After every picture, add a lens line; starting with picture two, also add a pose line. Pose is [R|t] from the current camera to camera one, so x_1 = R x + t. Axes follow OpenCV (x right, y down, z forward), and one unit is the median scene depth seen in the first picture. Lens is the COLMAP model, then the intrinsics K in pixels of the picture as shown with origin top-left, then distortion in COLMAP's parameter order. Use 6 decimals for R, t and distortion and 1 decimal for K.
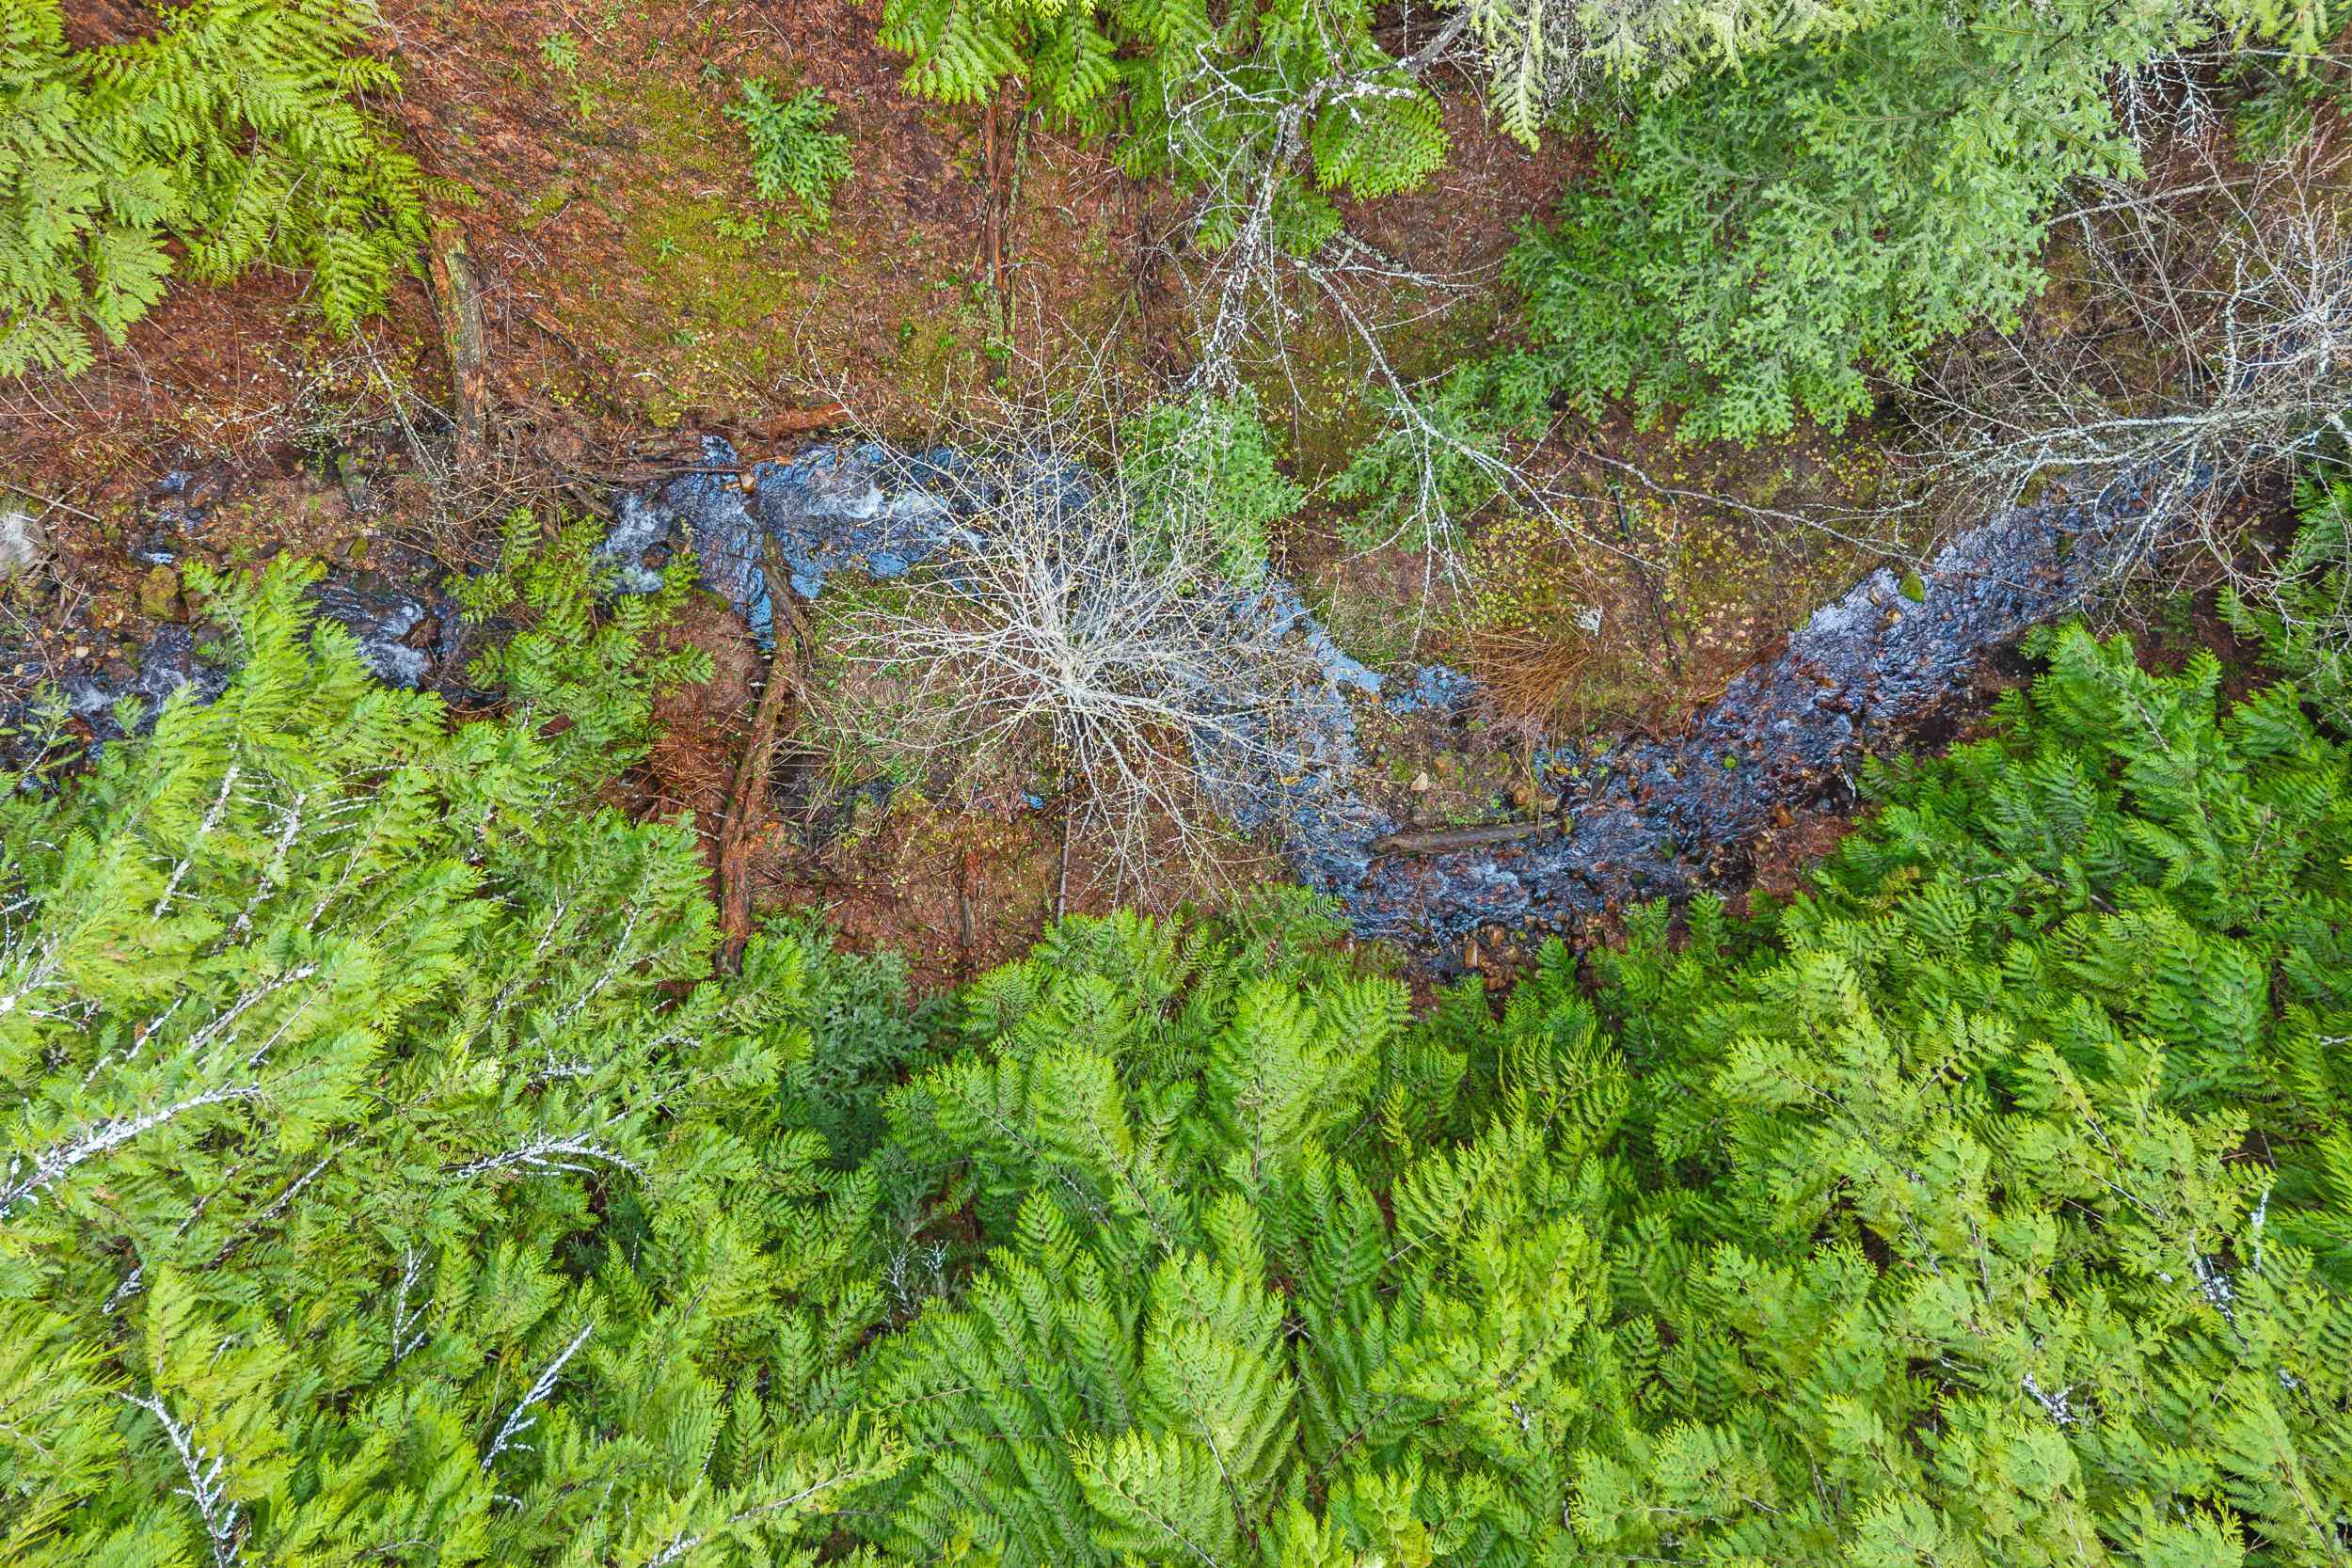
lens RADIAL K [[1518.6, 0, 1183.0], [0, 1518.6, 780.2], [0, 0, 1]] dist [0.002718, -0.000935]
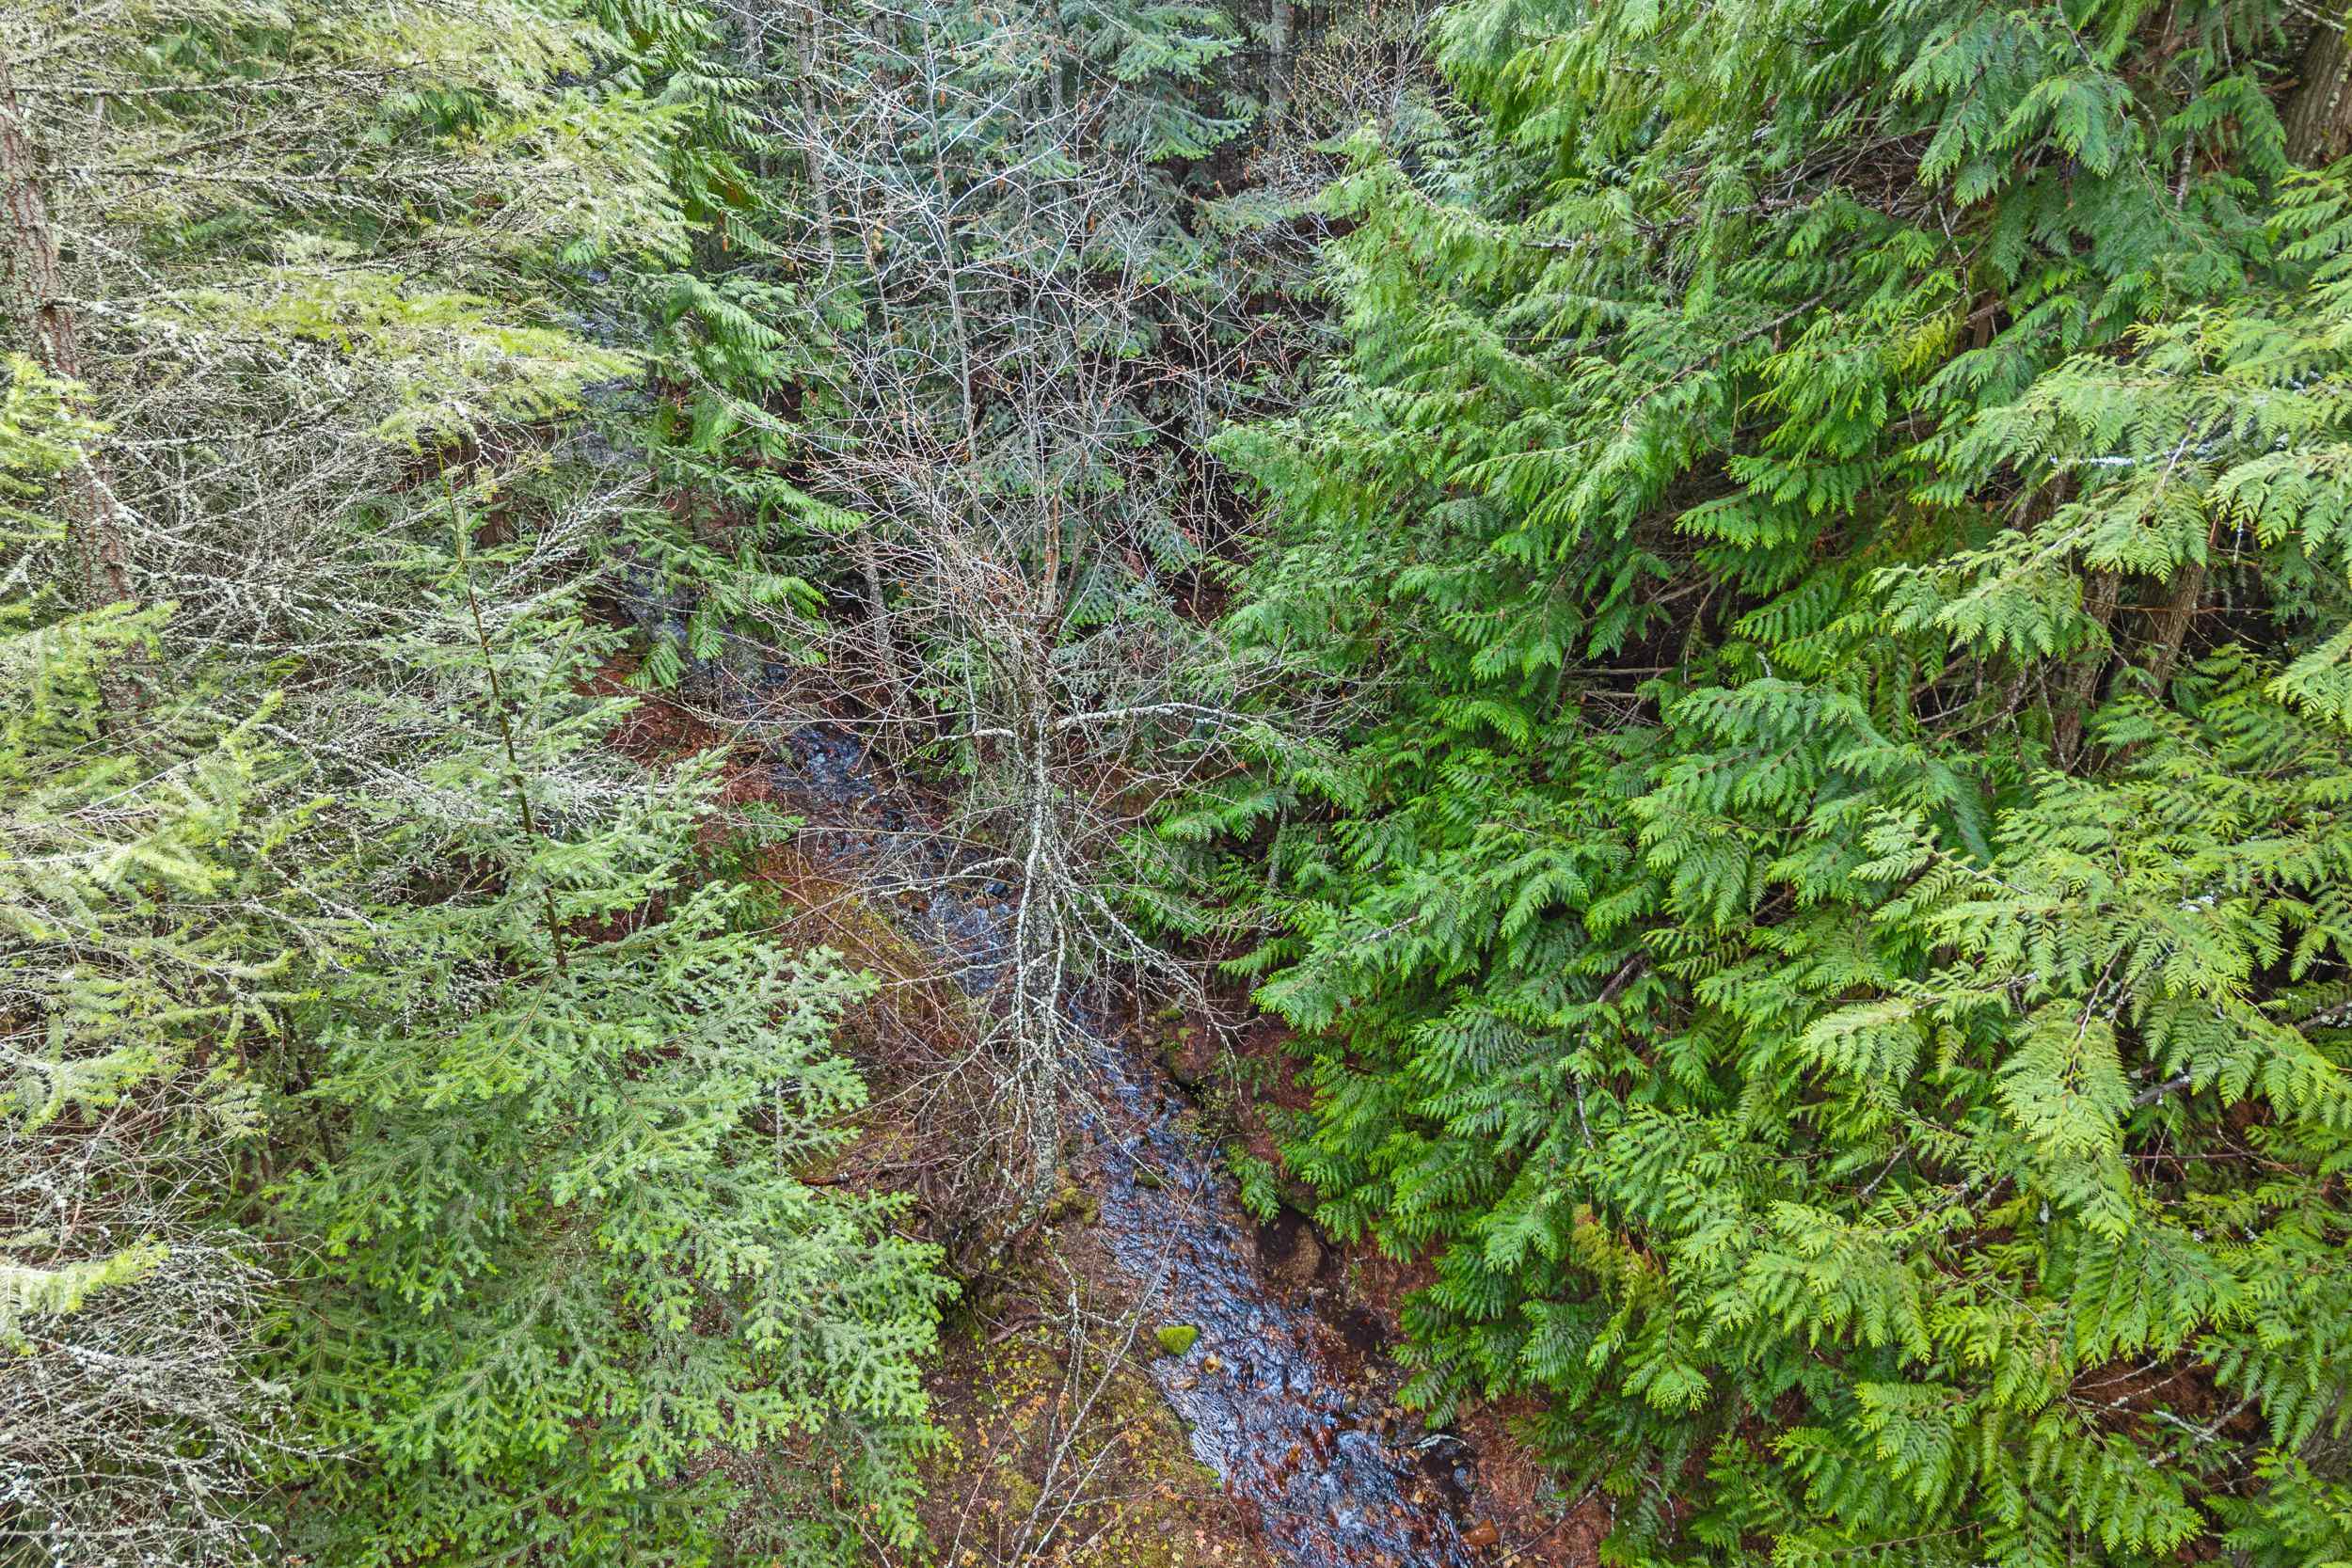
lens RADIAL K [[1518.6, 0, 1183.0], [0, 1518.6, 780.2], [0, 0, 1]] dist [0.002718, -0.000935]
pose [[0.109059, -0.532955, 0.839086, -0.029237], [0.992198, 0.007059, -0.124476, -0.037813], [0.060417, 0.846114, 0.529567, 0.443095]]
